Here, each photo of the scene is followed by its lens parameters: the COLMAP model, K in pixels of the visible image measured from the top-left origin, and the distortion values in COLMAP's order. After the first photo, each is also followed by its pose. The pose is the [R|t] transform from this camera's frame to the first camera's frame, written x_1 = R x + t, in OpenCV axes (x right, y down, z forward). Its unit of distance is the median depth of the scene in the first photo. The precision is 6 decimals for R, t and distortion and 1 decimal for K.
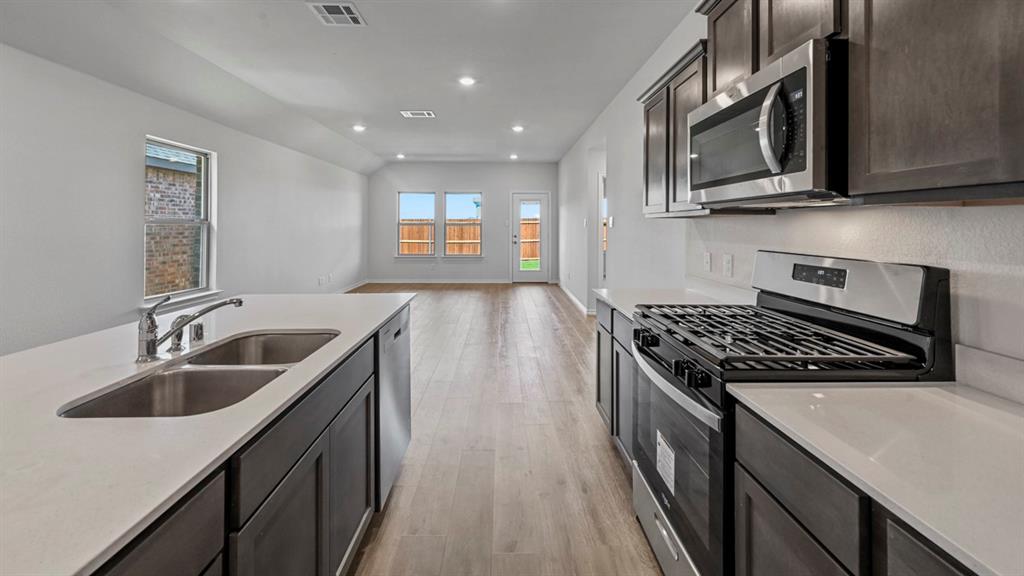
lens RADIAL K [[406.5, 0, 507.0], [0, 406.5, 230.4], [0, 0, 1]] dist [-0.001678, -0.000158]
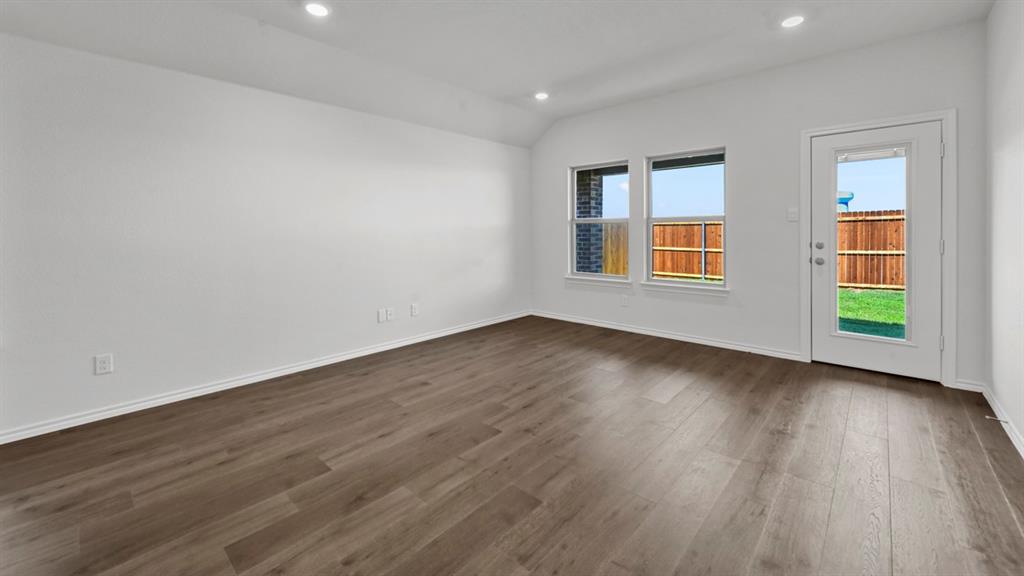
lens RADIAL K [[406.5, 0, 507.0], [0, 406.5, 230.4], [0, 0, 1]] dist [-0.001678, -0.000158]
pose [[0.728107, -0.009319, -0.685400, 0.107436], [0.002094, 0.999933, -0.011372, 0.005378], [0.685460, 0.006845, 0.728078, 0.781138]]
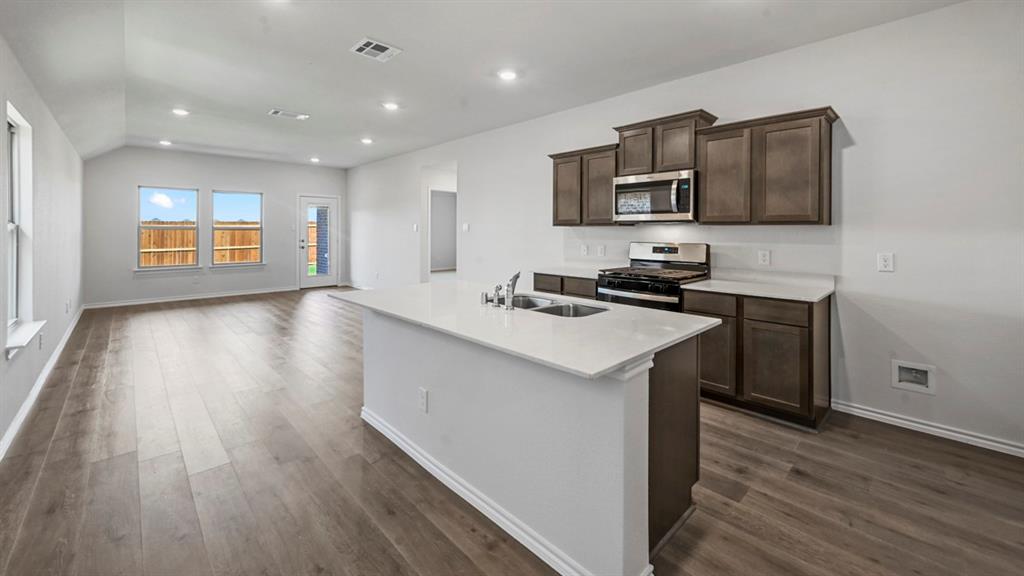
lens RADIAL K [[406.5, 0, 507.0], [0, 406.5, 230.4], [0, 0, 1]] dist [-0.001678, -0.000158]
pose [[0.737935, 0.000054, 0.674872, -0.418860], [0.006176, 0.999958, -0.006833, -0.001024], [-0.674844, 0.009210, 0.737903, -0.054187]]
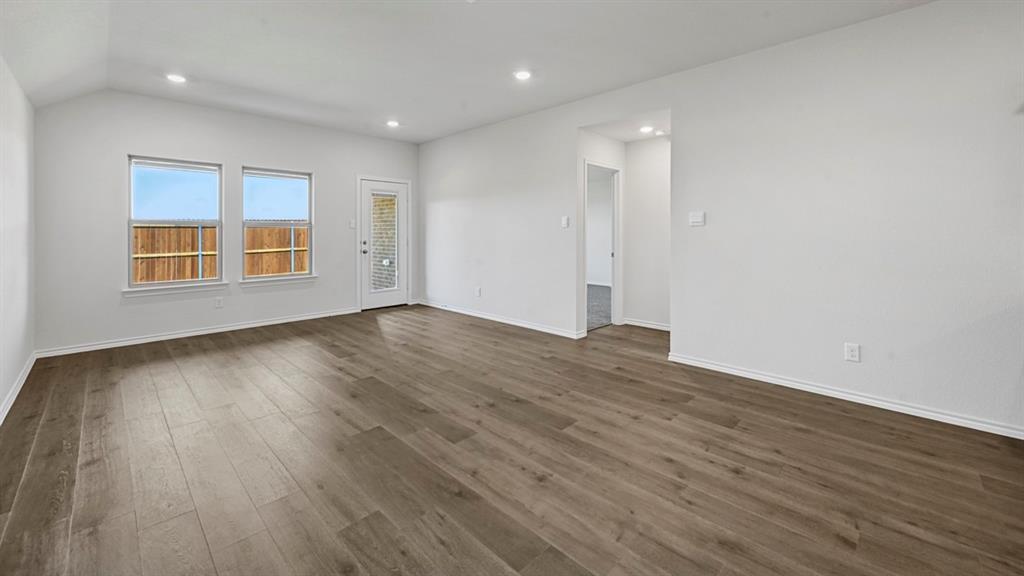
lens RADIAL K [[404.9, 0, 507.7], [0, 404.9, 233.6], [0, 0, 1]] dist [-0.000182, 0.000385]
pose [[0.715857, -0.004690, 0.698231, -0.434502], [0.009775, 0.999947, -0.003306, 0.005810], [-0.698178, 0.009192, 0.715865, 0.534318]]
